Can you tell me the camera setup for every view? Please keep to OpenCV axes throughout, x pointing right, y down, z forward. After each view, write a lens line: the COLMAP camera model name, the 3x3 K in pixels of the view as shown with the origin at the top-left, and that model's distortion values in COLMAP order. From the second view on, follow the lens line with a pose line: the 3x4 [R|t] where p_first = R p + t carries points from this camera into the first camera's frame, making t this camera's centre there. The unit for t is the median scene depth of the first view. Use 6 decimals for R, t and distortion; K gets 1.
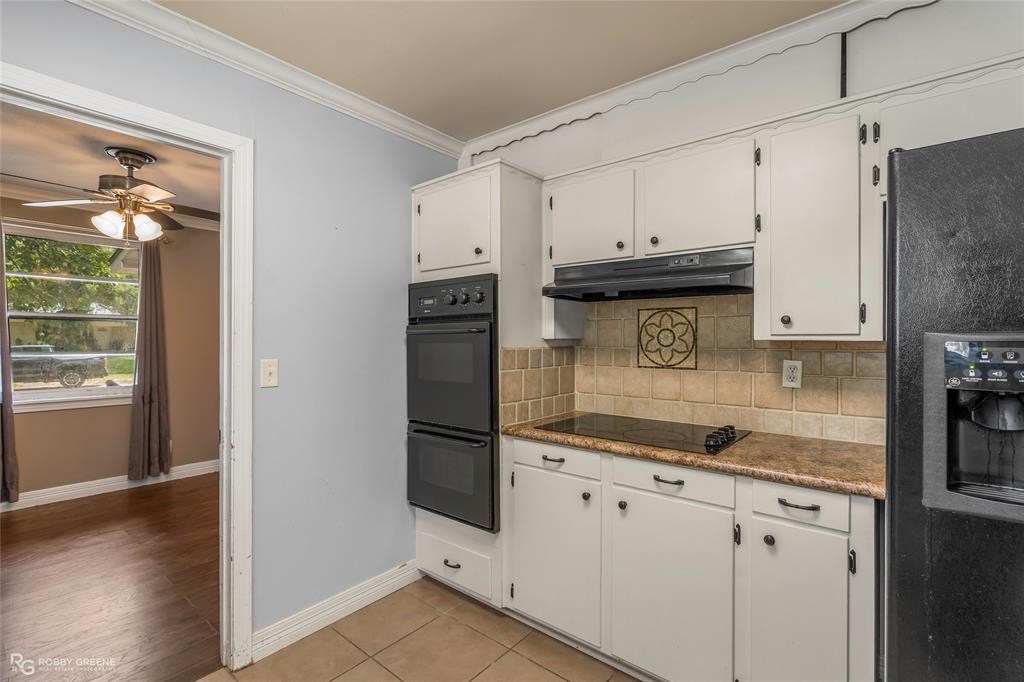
lens RADIAL K [[461.8, 0, 512.5], [0, 461.8, 341.2], [0, 0, 1]] dist [-0.009937, 0.002848]
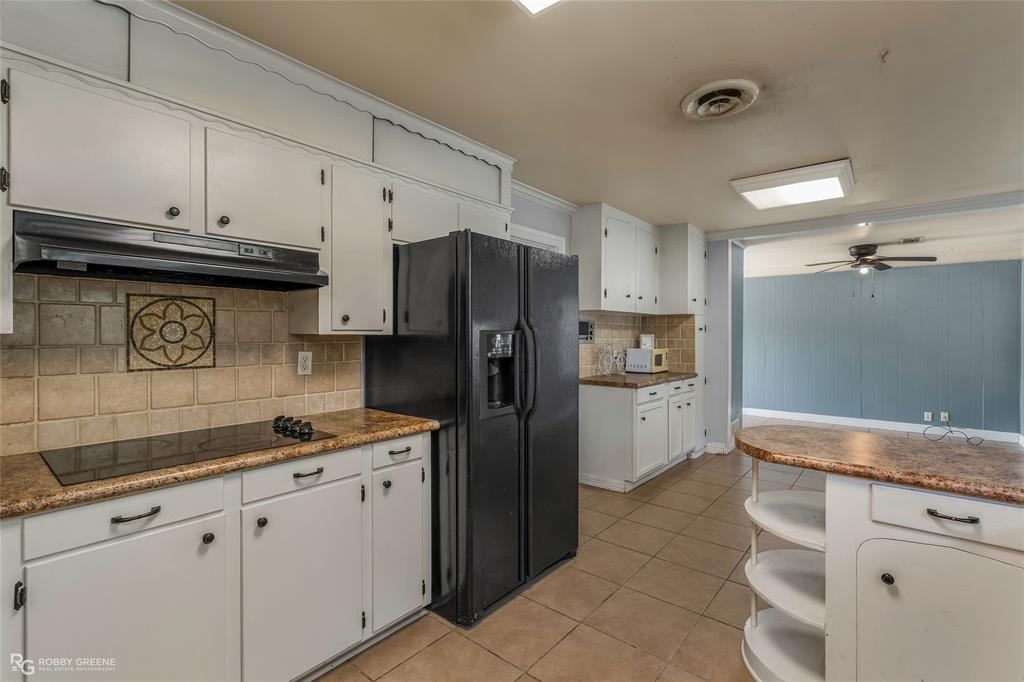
lens RADIAL K [[461.8, 0, 511.3], [0, 461.8, 335.6], [0, 0, 1]] dist [-0.009937, 0.002848]
pose [[0.012984, -0.006951, 0.999892, -0.488427], [0.004294, 0.999967, 0.006895, -0.004307], [-0.999906, 0.004204, 0.013013, 0.394086]]
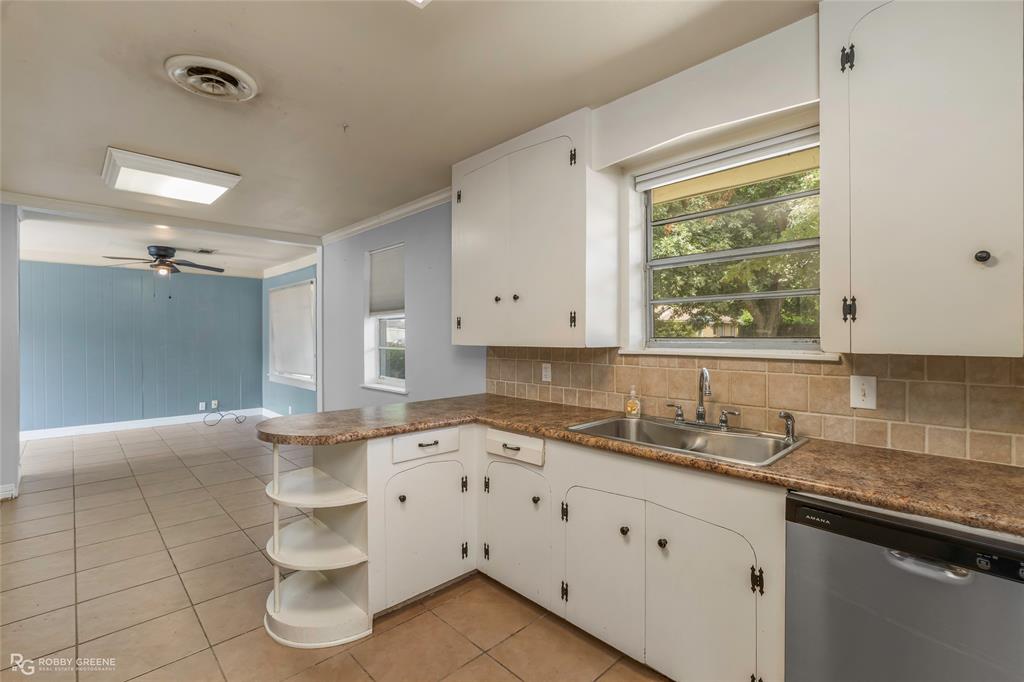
lens RADIAL K [[461.8, 0, 508.7], [0, 461.8, 338.9], [0, 0, 1]] dist [-0.009937, 0.002848]
pose [[-0.992094, -0.004187, 0.125427, -0.168895], [-0.002158, 0.999865, 0.016304, -0.006457], [-0.125479, 0.015904, -0.991969, 0.814088]]
